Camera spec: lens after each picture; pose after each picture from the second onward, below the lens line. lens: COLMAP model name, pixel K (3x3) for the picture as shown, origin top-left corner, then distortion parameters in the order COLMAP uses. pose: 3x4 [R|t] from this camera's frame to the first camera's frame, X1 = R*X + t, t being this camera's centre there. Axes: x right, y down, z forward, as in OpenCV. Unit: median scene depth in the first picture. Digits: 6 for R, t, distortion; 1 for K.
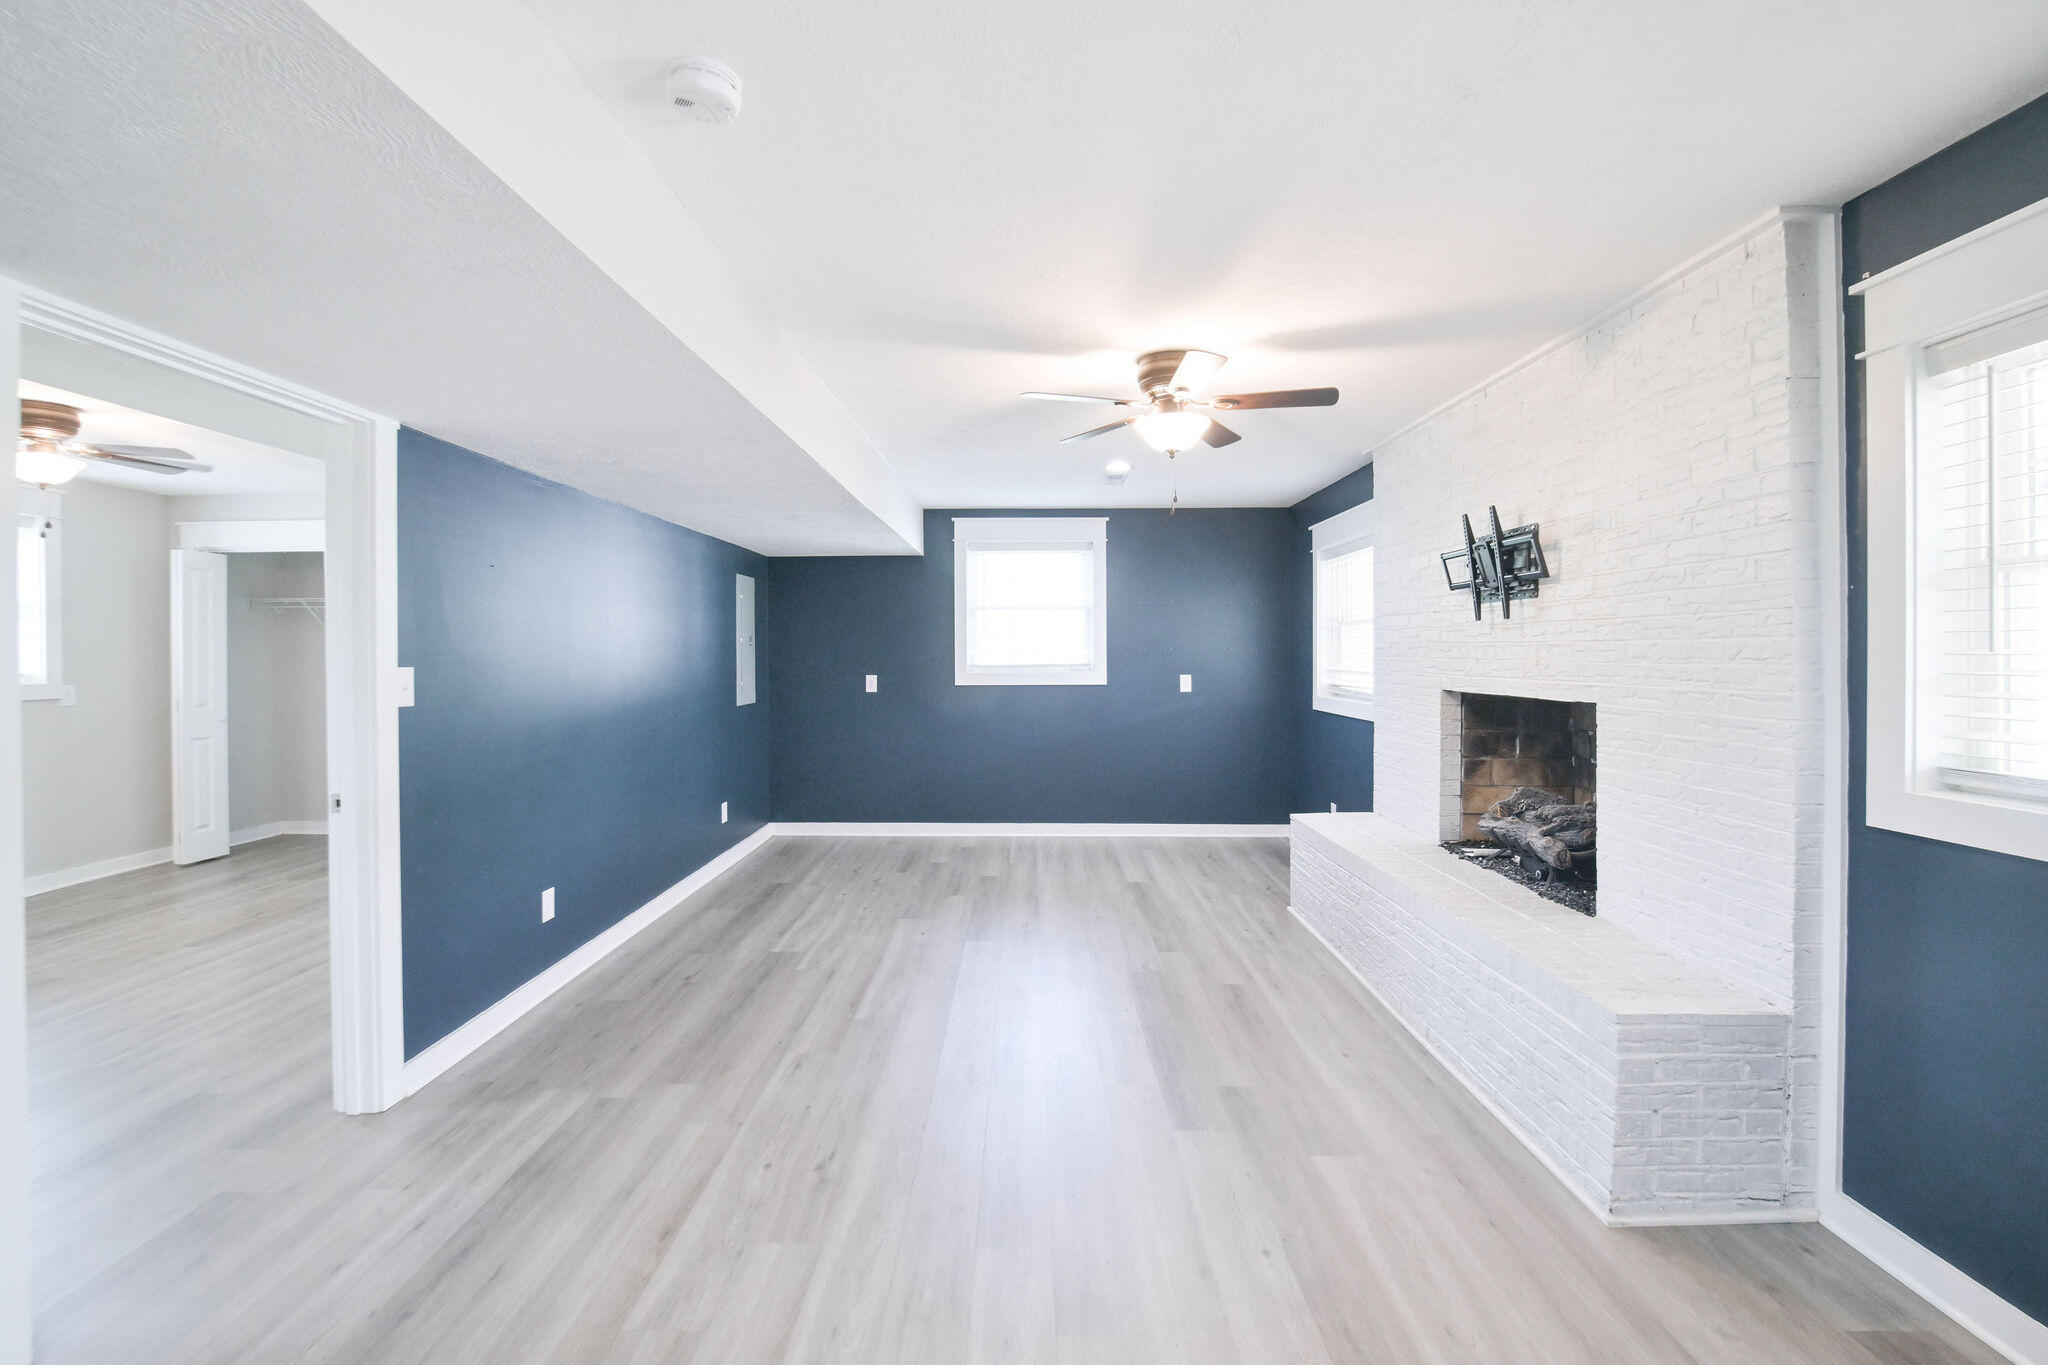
lens RADIAL K [[868.9, 0, 1028.8], [0, 868.9, 628.5], [0, 0, 1]] dist [-0.020183, 0.000113]
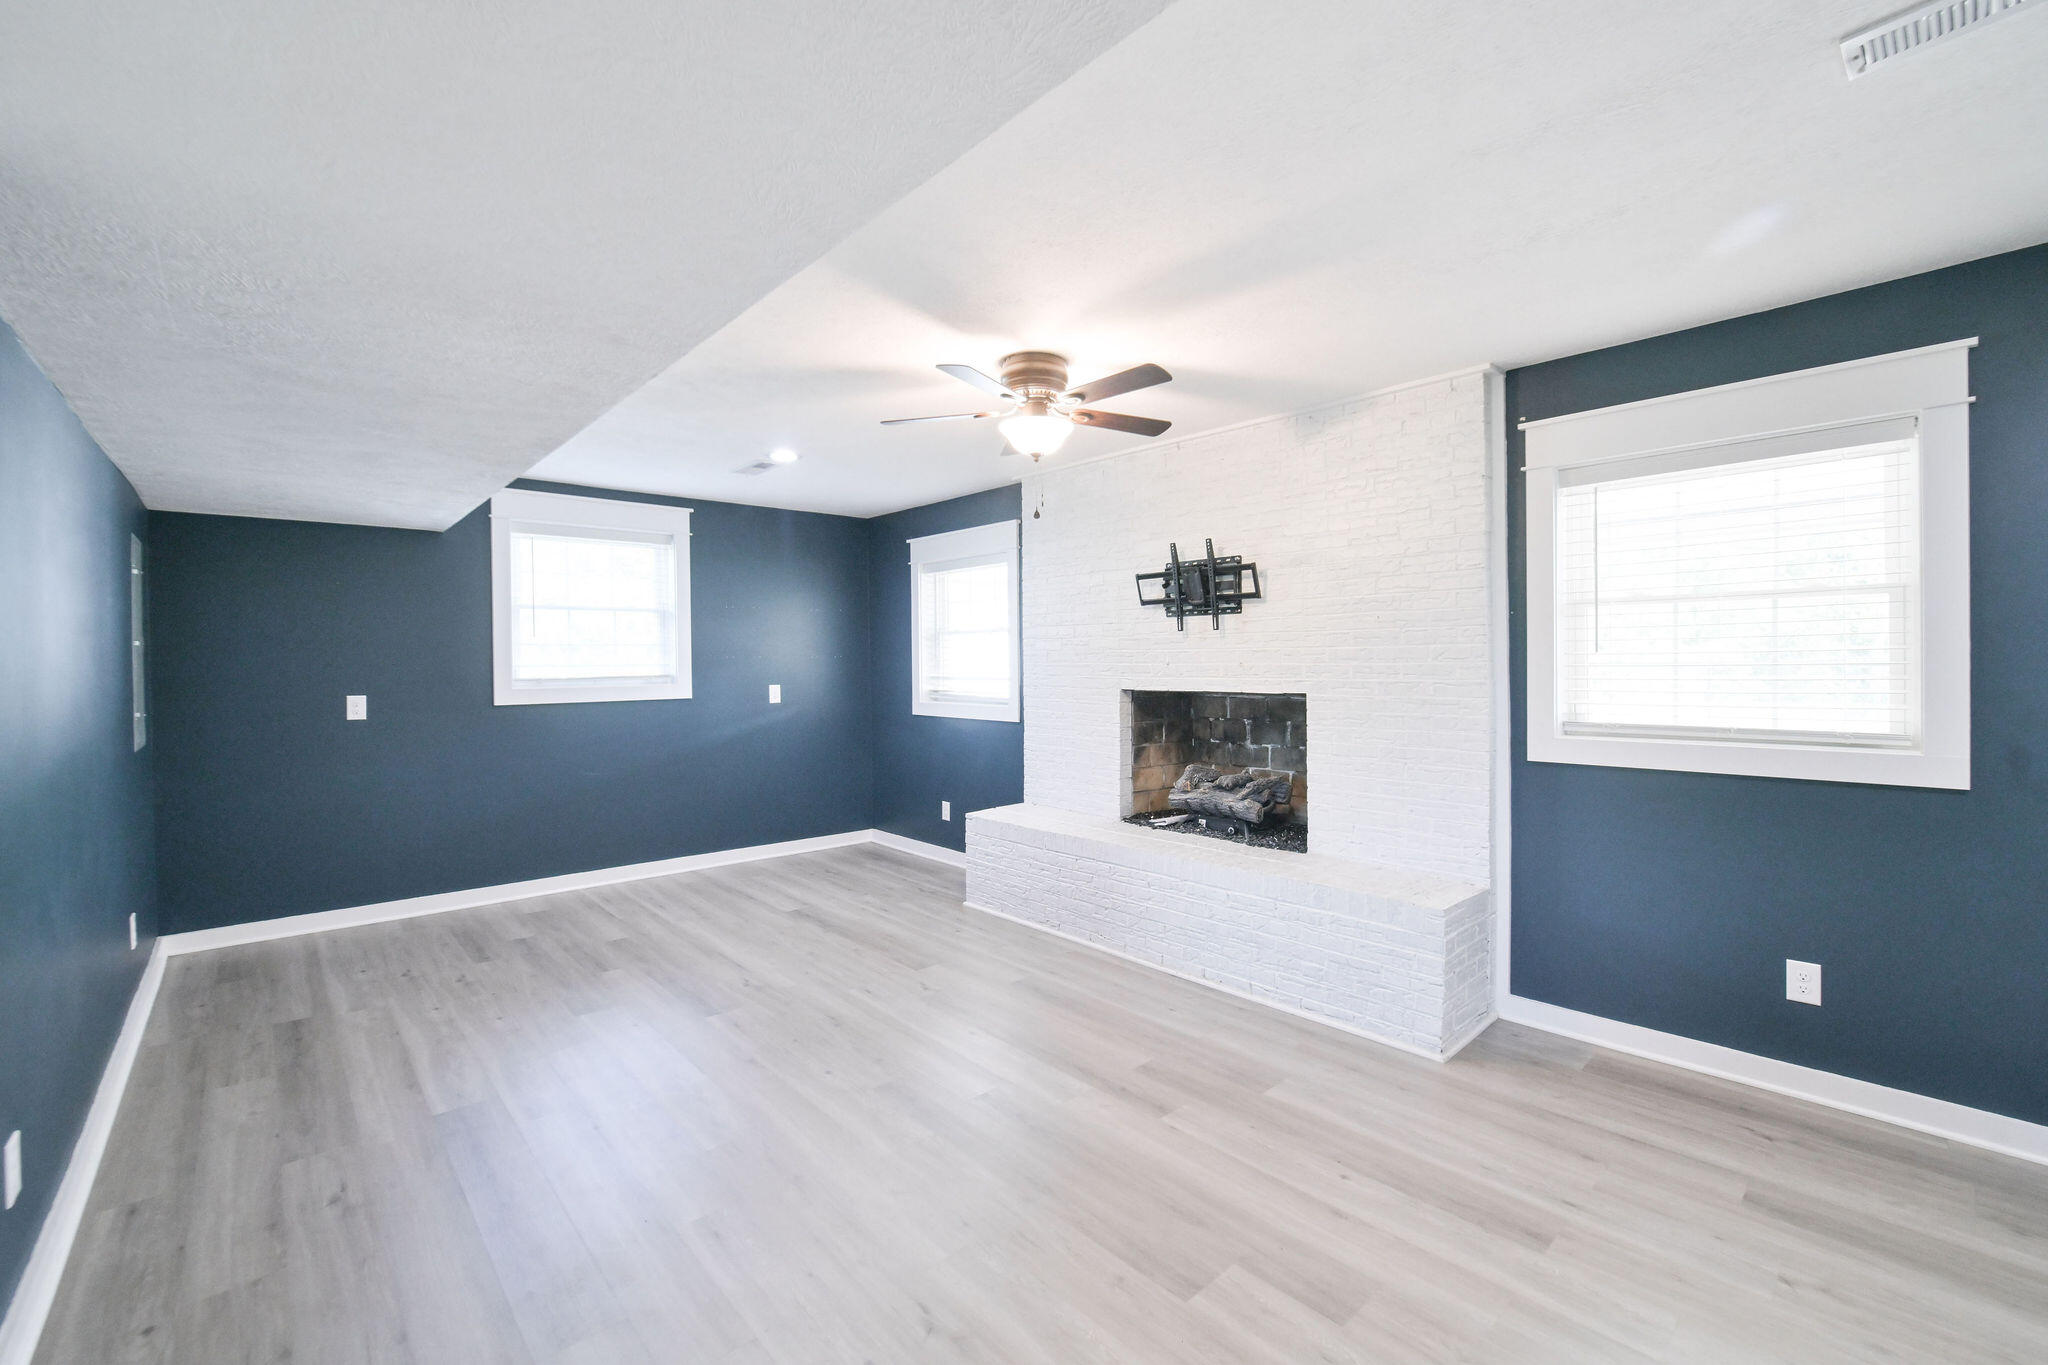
lens RADIAL K [[847.8, 0, 1023.2], [0, 847.8, 640.5], [0, 0, 1]] dist [-0.022432, 0.000353]
pose [[0.739466, 0.011782, 0.673090, -0.436728], [-0.011062, 0.999925, -0.005349, 0.012774], [-0.673103, -0.003490, 0.739541, 0.255179]]
